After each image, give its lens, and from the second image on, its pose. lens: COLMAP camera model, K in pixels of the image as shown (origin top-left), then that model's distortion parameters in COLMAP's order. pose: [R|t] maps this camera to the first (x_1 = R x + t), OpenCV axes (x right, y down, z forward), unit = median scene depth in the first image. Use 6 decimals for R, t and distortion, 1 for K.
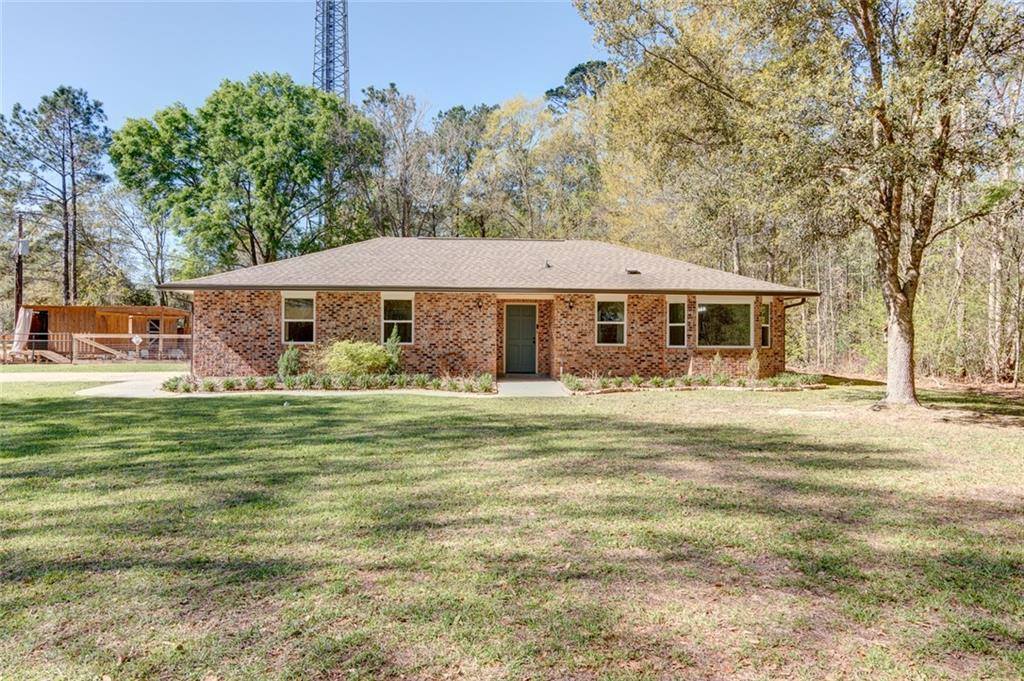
lens RADIAL K [[563.4, 0, 514.8], [0, 563.4, 341.4], [0, 0, 1]] dist [0.005948, 0.000661]
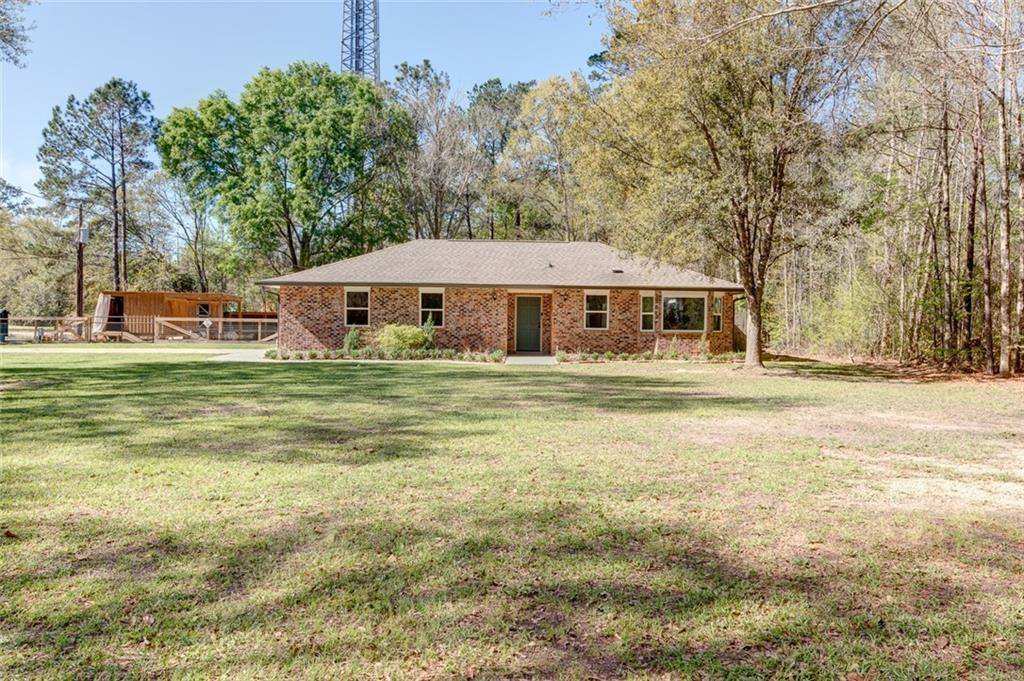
lens RADIAL K [[849.9, 0, 521.0], [0, 849.9, 339.8], [0, 0, 1]] dist [0.040140, 0.006219]
pose [[0.995585, 0.008735, -0.093456, 0.118961], [-0.007702, 0.999905, 0.011398, 0.006618], [0.093547, -0.010628, 0.995558, -0.617702]]
